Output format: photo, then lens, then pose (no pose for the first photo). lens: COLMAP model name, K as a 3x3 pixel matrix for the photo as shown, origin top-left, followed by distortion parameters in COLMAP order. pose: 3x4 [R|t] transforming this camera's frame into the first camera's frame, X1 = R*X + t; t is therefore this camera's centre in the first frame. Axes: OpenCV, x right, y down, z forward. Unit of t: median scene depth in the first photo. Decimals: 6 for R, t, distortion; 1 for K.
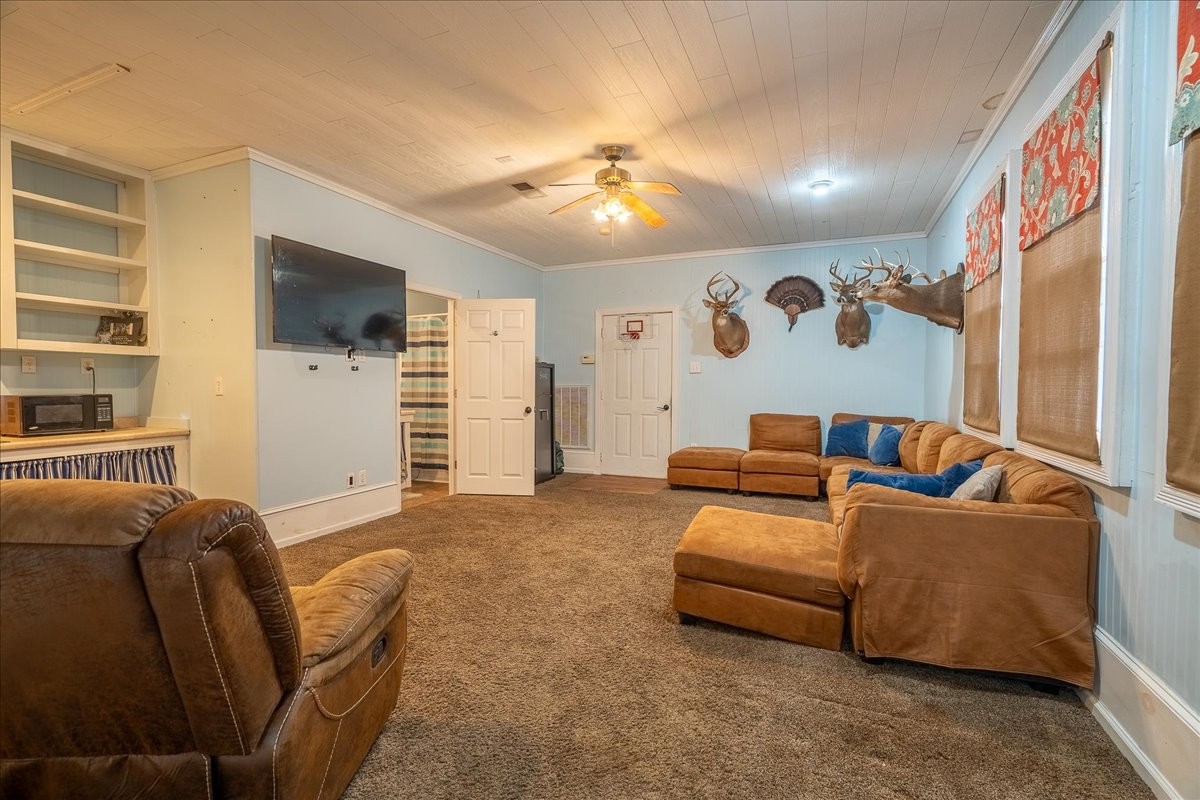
lens RADIAL K [[547.9, 0, 598.3], [0, 547.9, 395.4], [0, 0, 1]] dist [-0.000818, 0.000746]
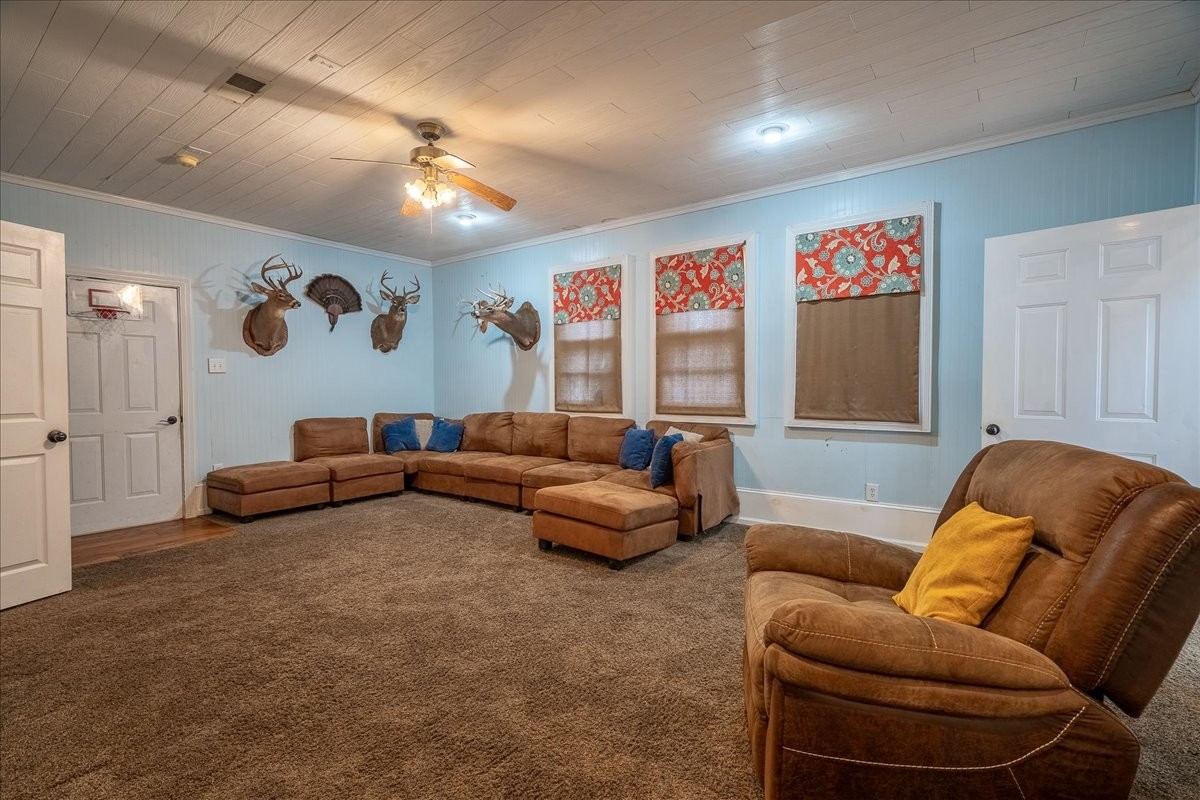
lens RADIAL K [[547.9, 0, 598.3], [0, 547.9, 400.3], [0, 0, 1]] dist [-0.000818, 0.000746]
pose [[0.239321, -0.030928, 0.970448, -0.501605], [0.025994, 0.999338, 0.025438, -0.008665], [-0.970592, 0.019138, 0.239967, 0.330199]]
